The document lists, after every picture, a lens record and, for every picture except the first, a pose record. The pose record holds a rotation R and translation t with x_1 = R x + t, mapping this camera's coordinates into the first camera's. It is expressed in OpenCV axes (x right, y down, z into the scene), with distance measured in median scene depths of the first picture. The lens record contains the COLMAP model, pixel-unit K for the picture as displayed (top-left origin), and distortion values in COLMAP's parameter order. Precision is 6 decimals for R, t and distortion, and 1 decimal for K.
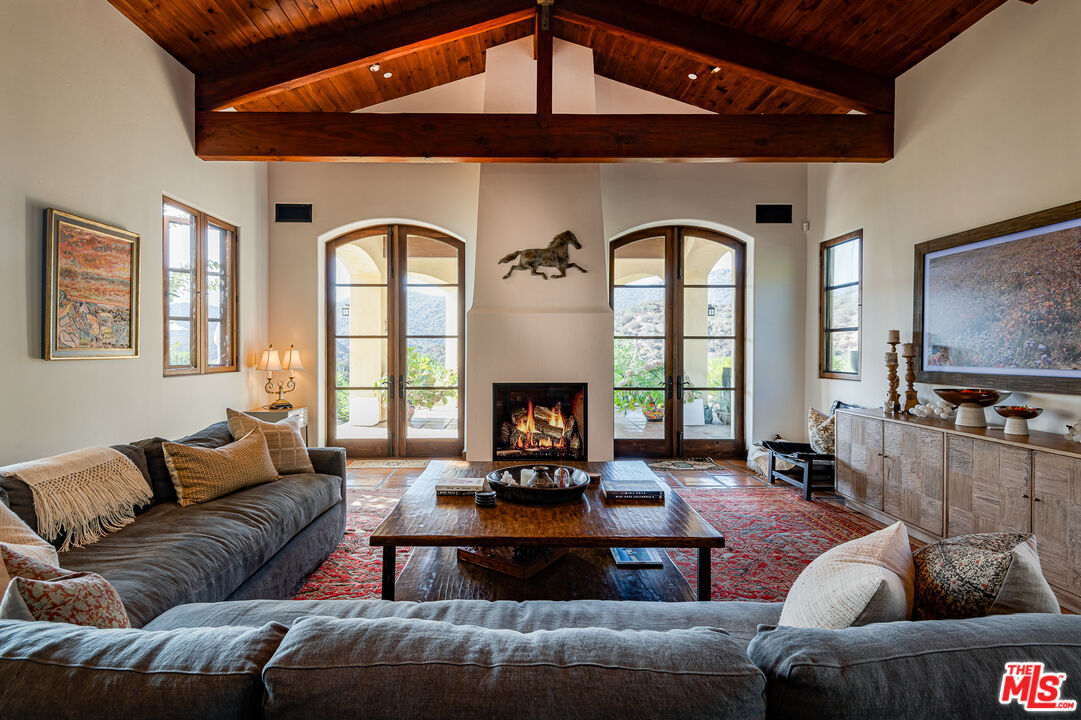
lens RADIAL K [[542.8, 0, 540.5], [0, 542.8, 360.0], [0, 0, 1]] dist [0.001616, -0.000785]
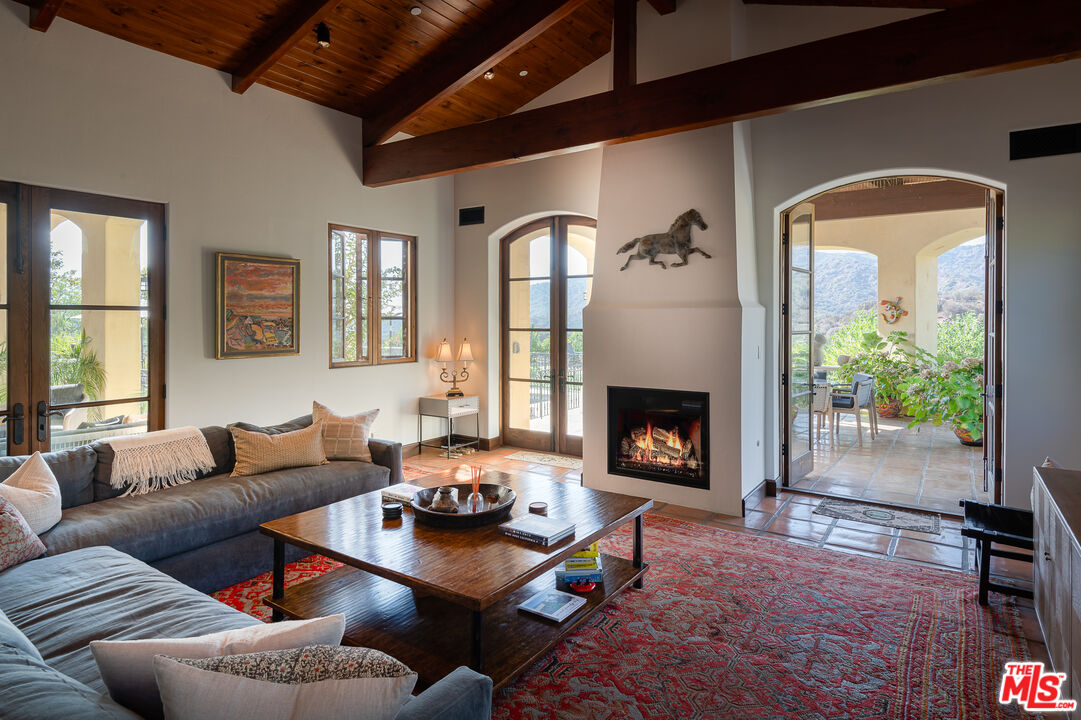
lens RADIAL K [[606.5, 0, 539.7], [0, 606.5, 333.3], [0, 0, 1]] dist [0.009299, -0.001327]
pose [[0.823843, 0.009841, -0.566733, 0.392885], [-0.011318, 0.999936, 0.000909, -0.045010], [0.566706, 0.005665, 0.823901, 0.095466]]
